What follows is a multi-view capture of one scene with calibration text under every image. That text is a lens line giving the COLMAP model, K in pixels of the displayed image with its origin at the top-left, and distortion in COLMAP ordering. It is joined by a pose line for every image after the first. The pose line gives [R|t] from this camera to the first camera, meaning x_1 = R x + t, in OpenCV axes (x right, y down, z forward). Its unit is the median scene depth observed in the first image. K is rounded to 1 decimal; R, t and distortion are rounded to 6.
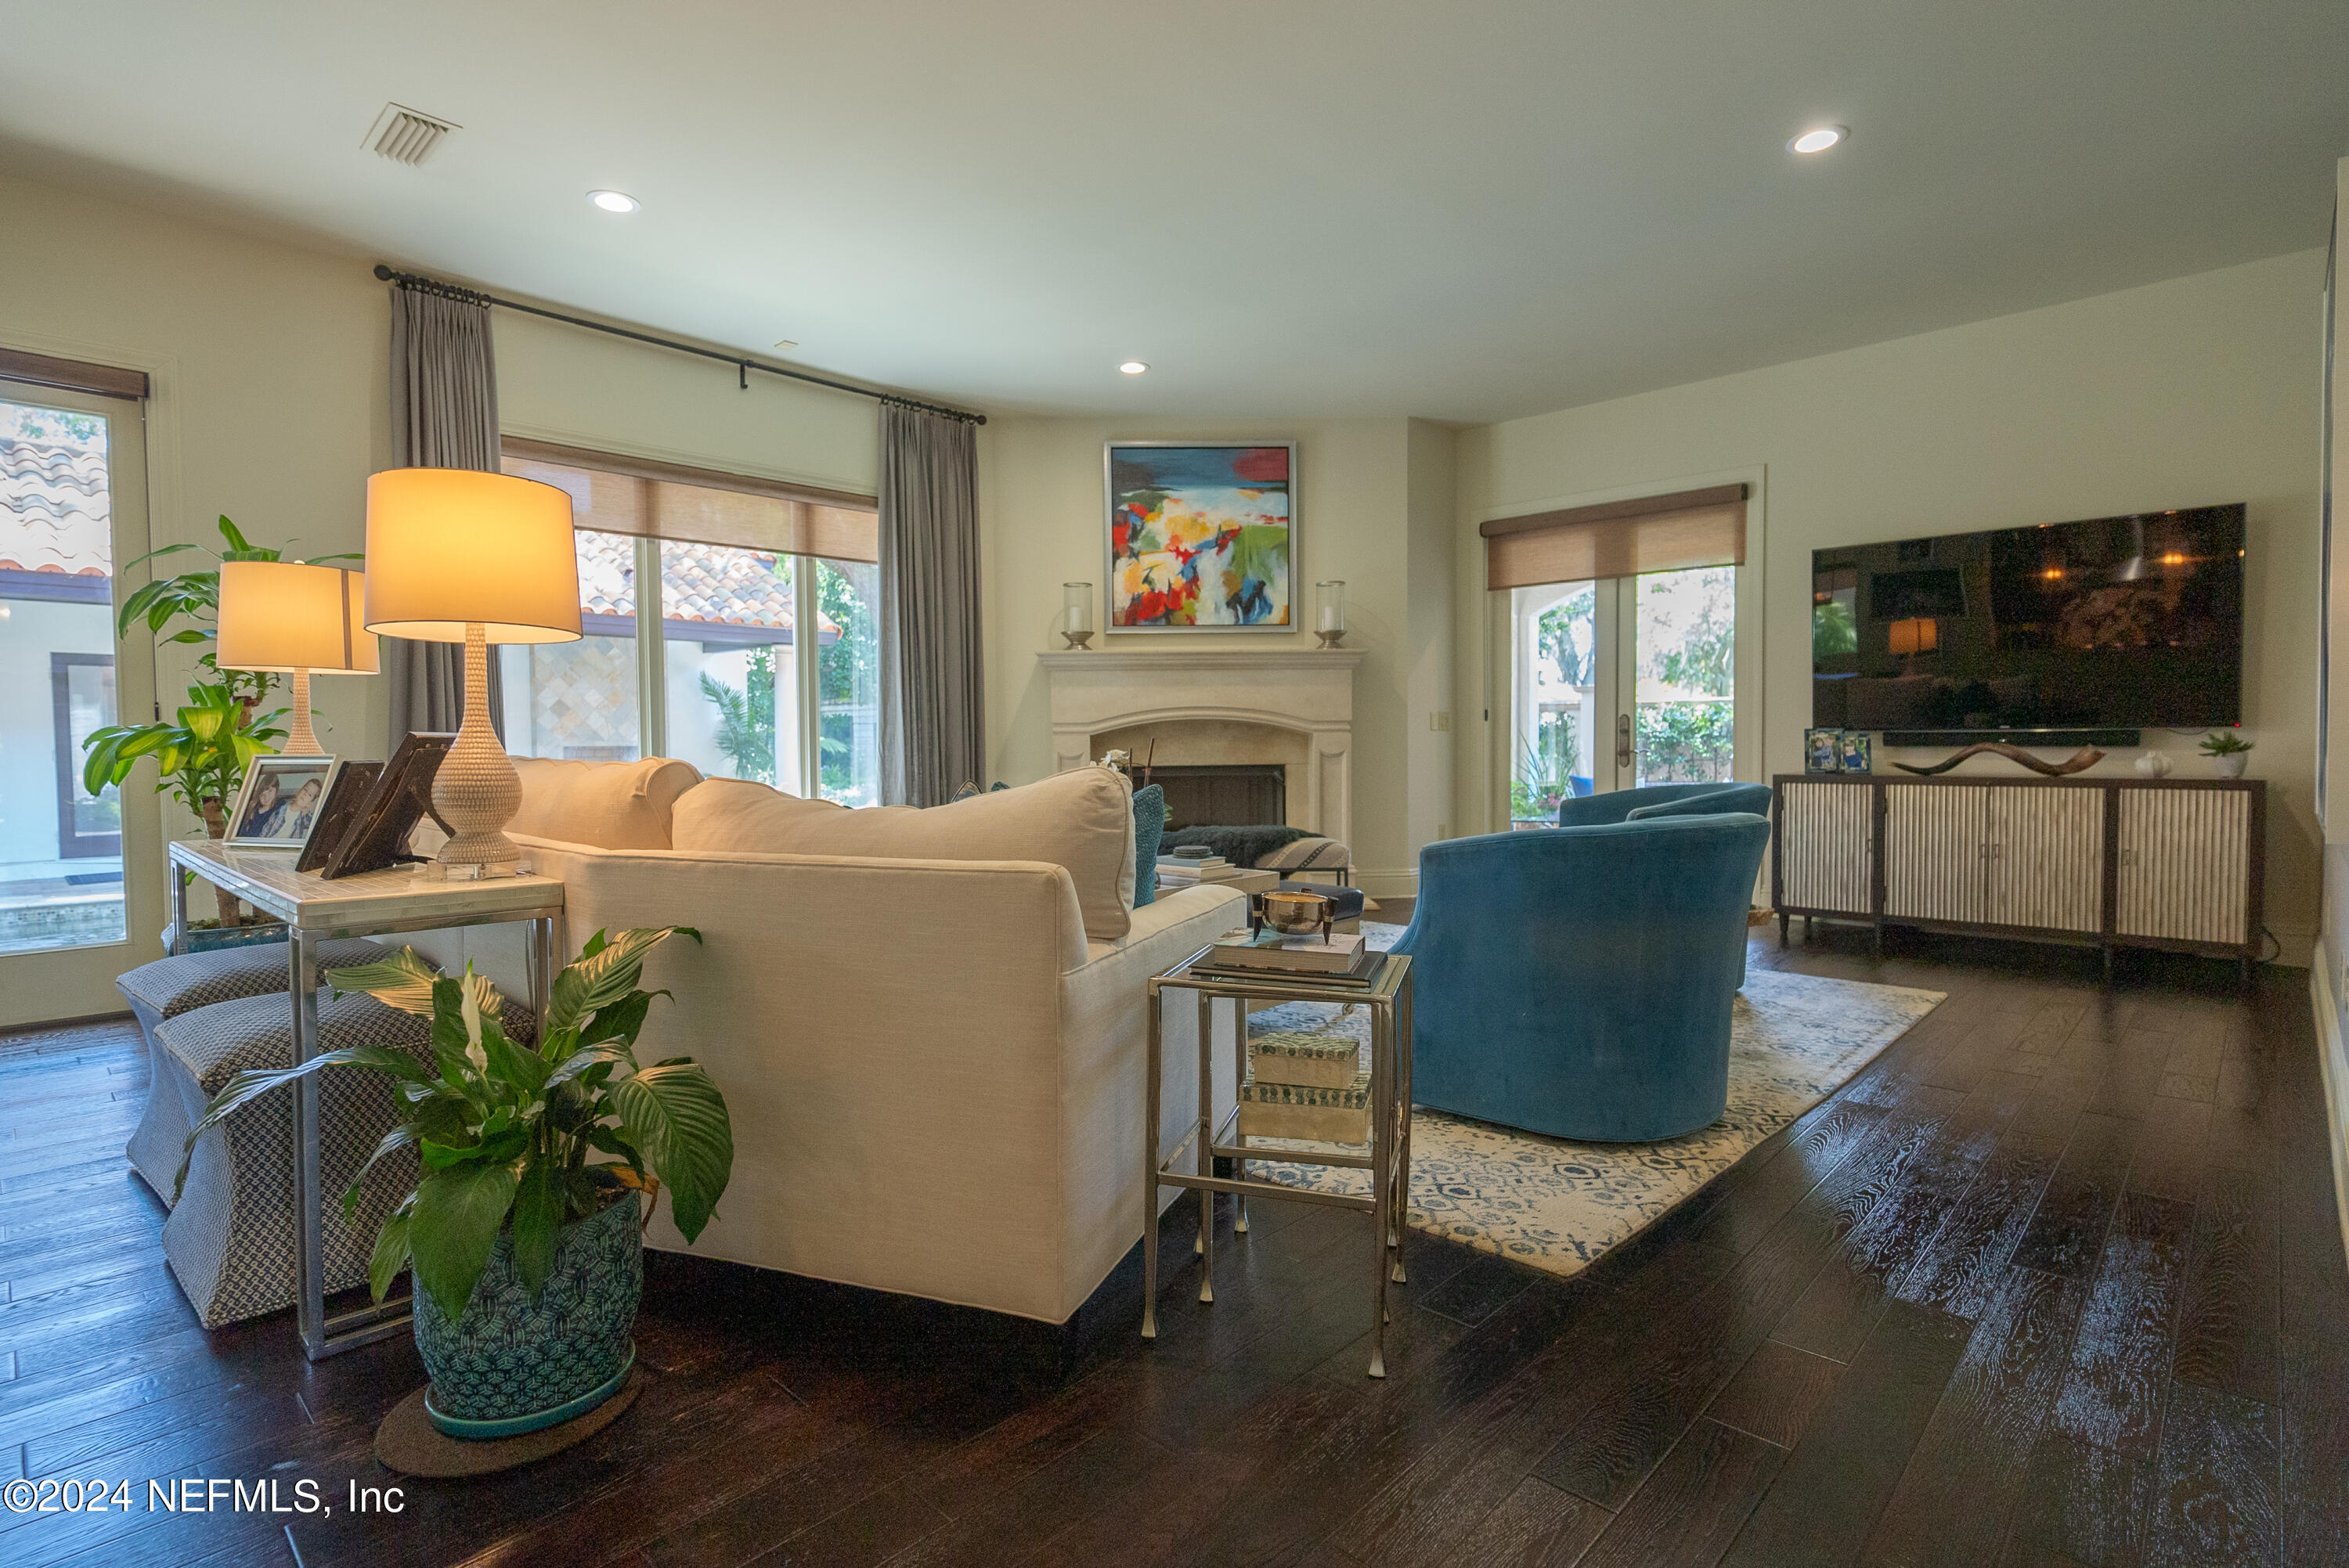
lens RADIAL K [[1139.0, 0, 1189.6], [0, 1139.0, 785.3], [0, 0, 1]] dist [-0.000065, -0.000760]
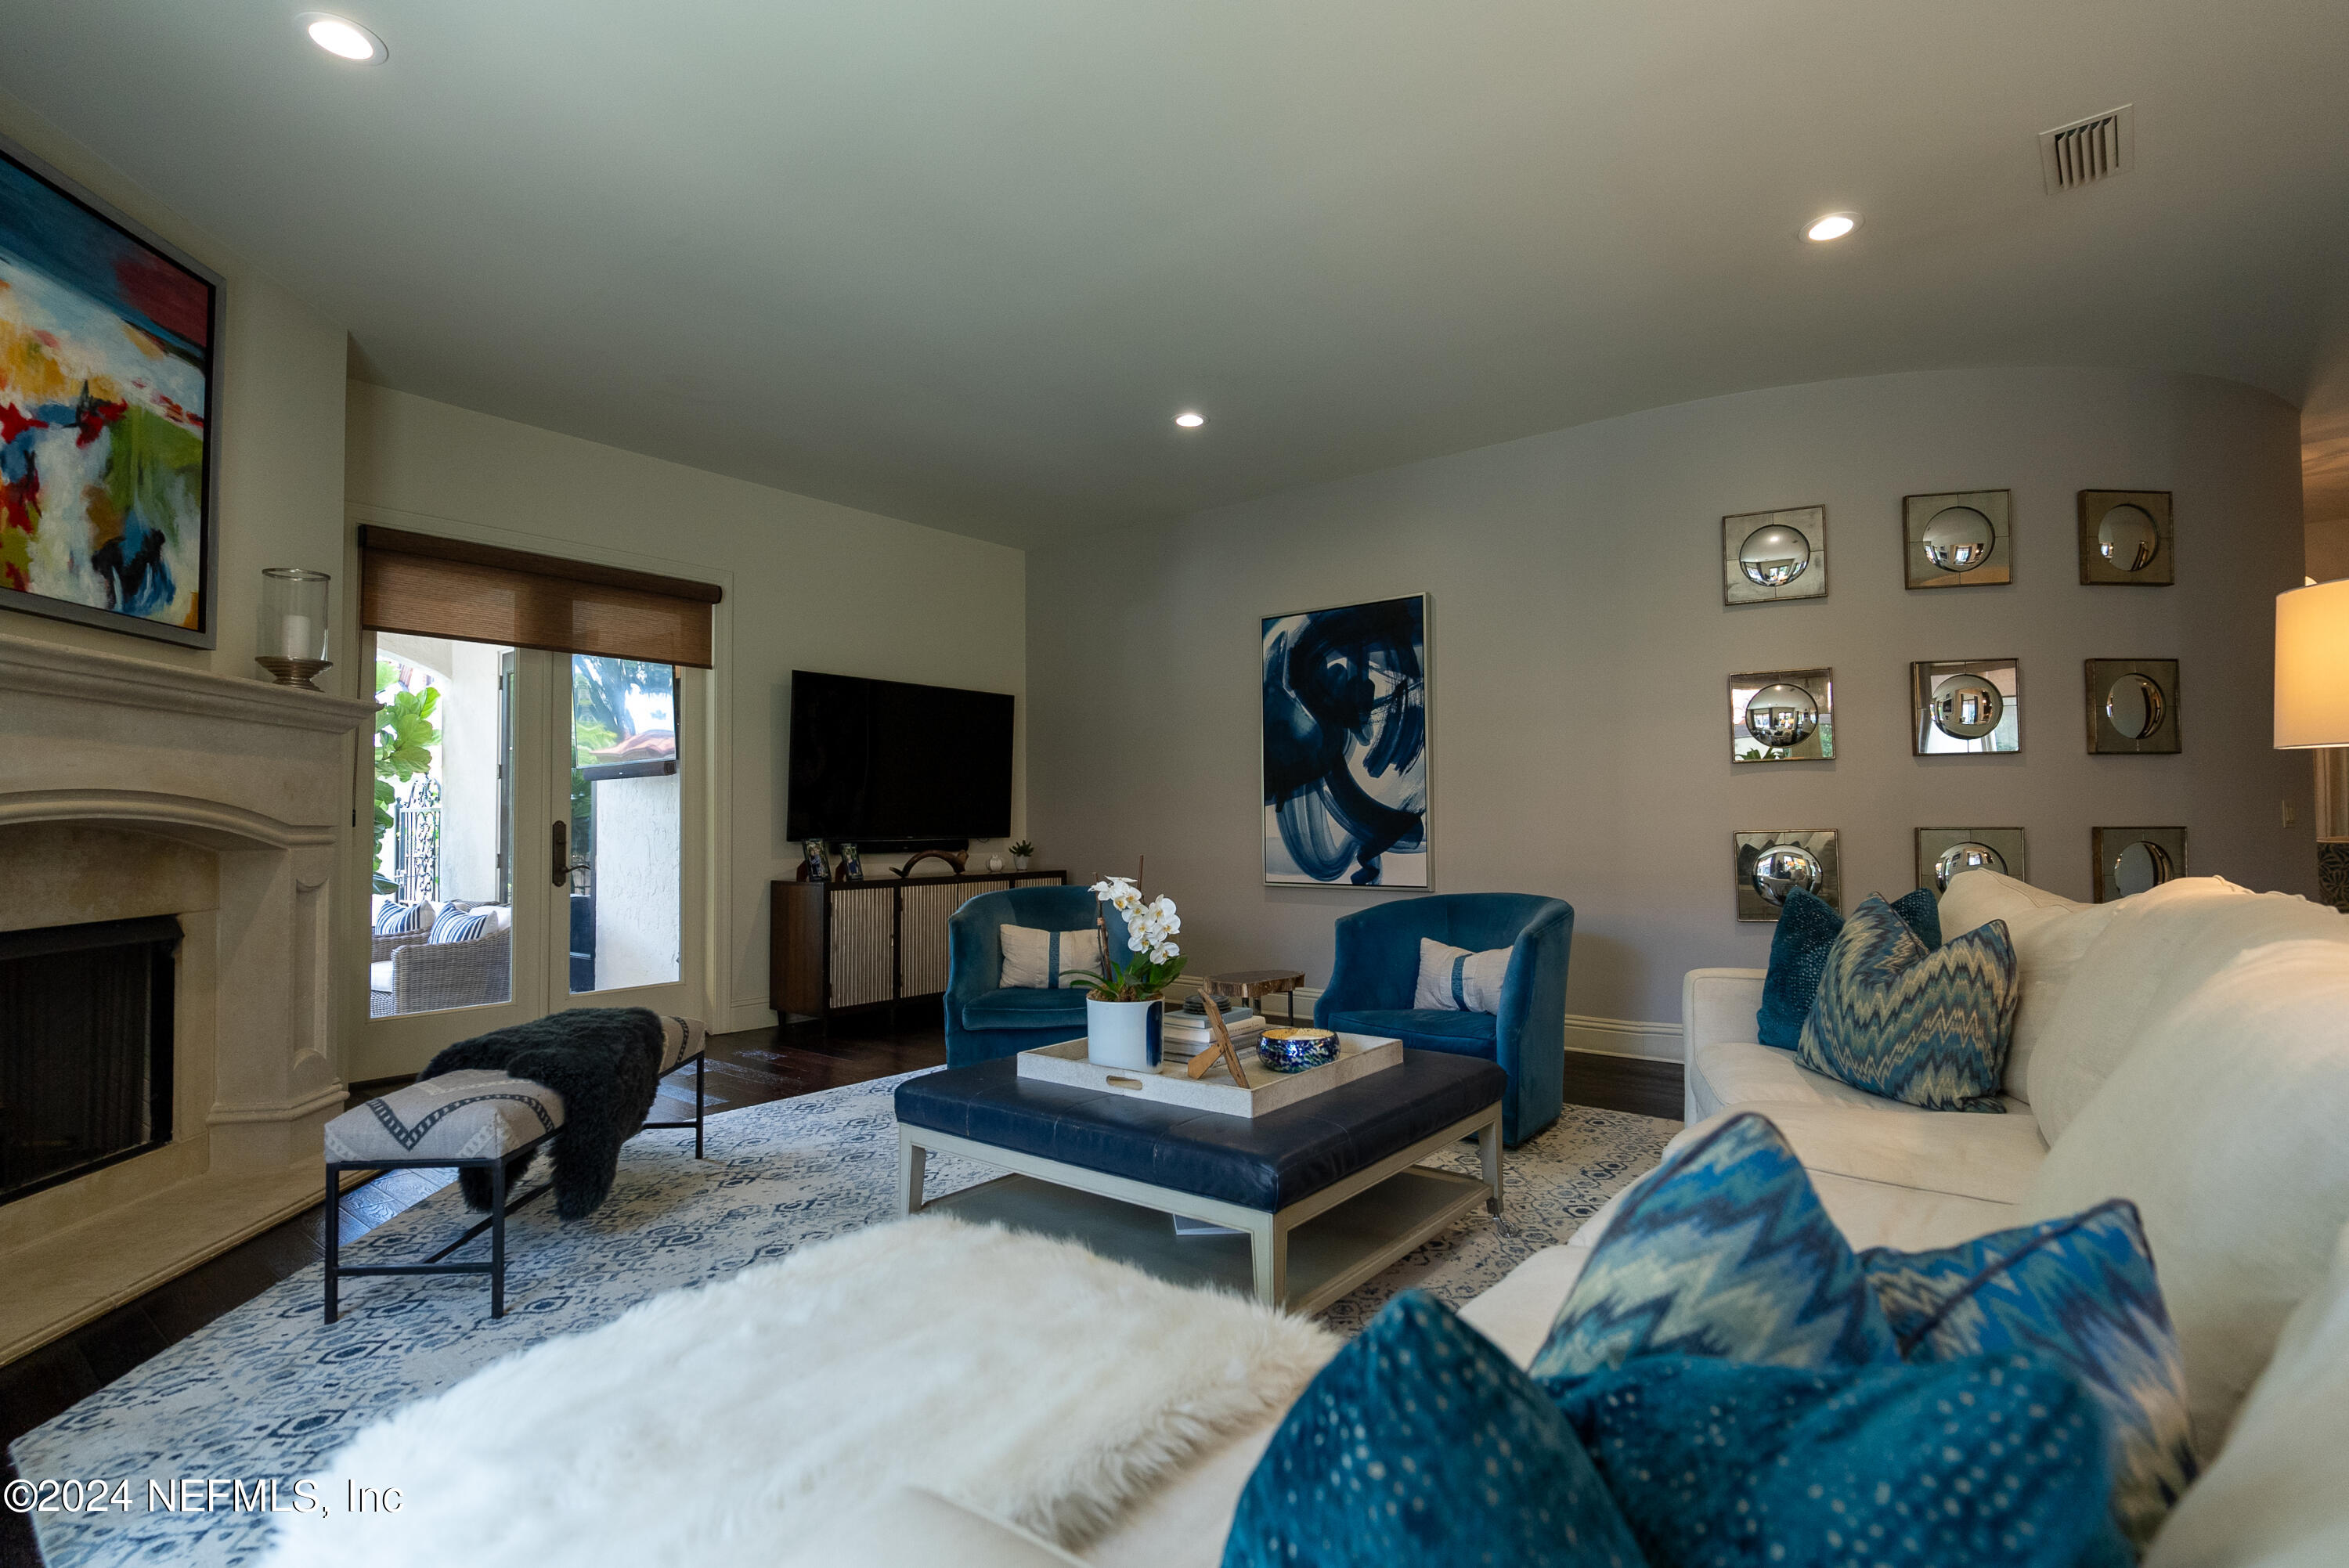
lens RADIAL K [[1139.0, 0, 1171.6], [0, 1139.0, 782.2], [0, 0, 1]] dist [-0.000065, -0.000760]
pose [[-0.083116, 0.046457, 0.995456, -0.441023], [0.049292, 0.997882, -0.042454, -0.033639], [-0.995320, 0.045539, -0.085230, 0.624677]]
